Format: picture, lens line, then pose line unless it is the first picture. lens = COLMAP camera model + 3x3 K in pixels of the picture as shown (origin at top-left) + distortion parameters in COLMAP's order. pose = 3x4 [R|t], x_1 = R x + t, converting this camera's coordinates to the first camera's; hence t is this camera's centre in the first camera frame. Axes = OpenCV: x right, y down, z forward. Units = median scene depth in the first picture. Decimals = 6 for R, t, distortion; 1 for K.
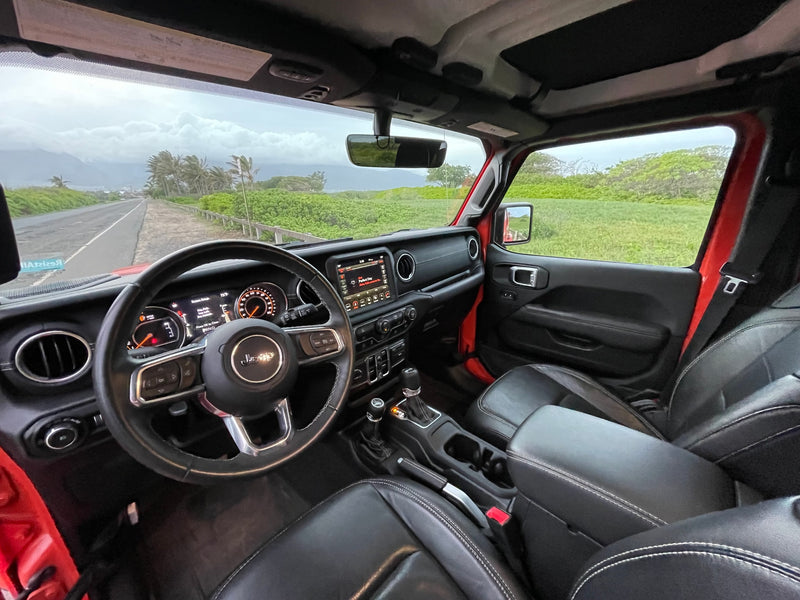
lens RADIAL K [[320.8, 0, 400.0], [0, 320.8, 300.0], [0, 0, 1]] dist [-0.004225, -0.000080]
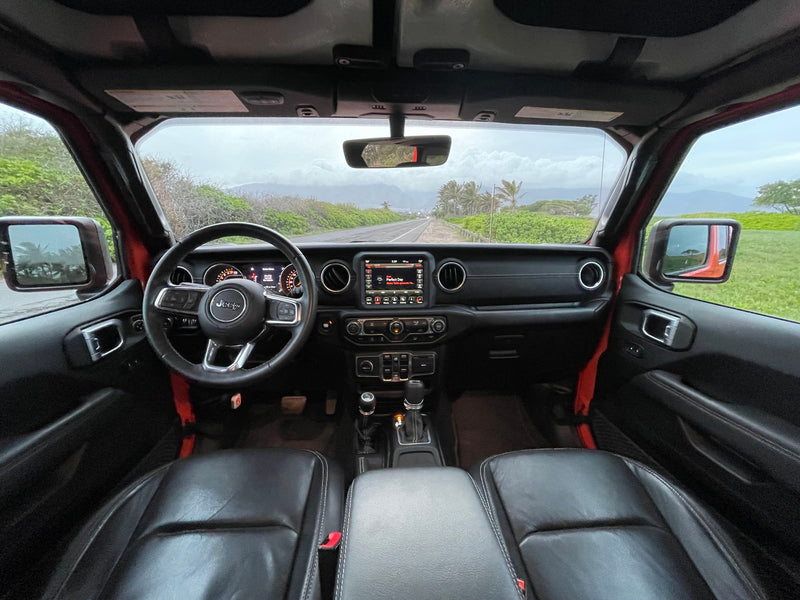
lens RADIAL K [[320.8, 0, 400.0], [0, 320.8, 300.0], [0, 0, 1]] dist [-0.004225, -0.000080]
pose [[0.738918, 0.190143, -0.646410, 0.564638], [-0.232297, 0.972429, 0.020502, -0.023491], [0.632486, 0.135009, 0.762715, 0.224908]]
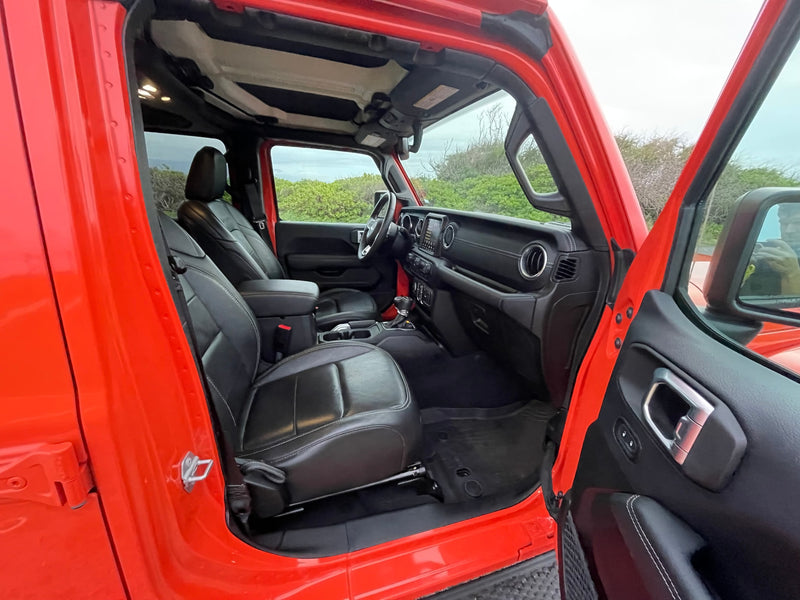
lens RADIAL K [[320.8, 0, 400.0], [0, 320.8, 300.0], [0, 0, 1]] dist [-0.004225, -0.000080]
pose [[-0.520125, 0.266058, -0.811593, 1.221528], [-0.293056, 0.836960, 0.462185, -0.432269], [0.802239, 0.478237, -0.357354, 1.502142]]
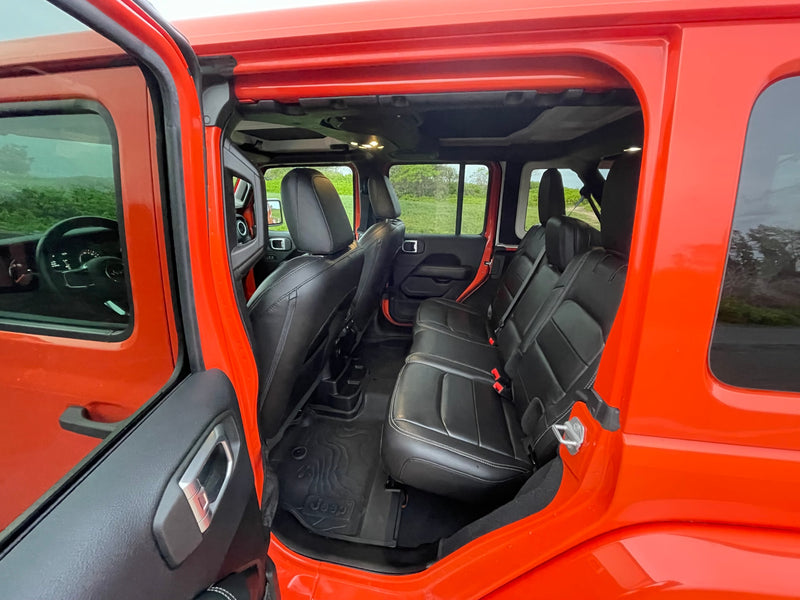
lens RADIAL K [[320.8, 0, 400.0], [0, 320.8, 300.0], [0, 0, 1]] dist [-0.004225, -0.000080]
pose [[0.821902, -0.149306, 0.549714, -0.065290], [0.139140, 0.988427, 0.060428, 0.276598], [-0.552374, 0.026822, 0.833165, -0.989613]]
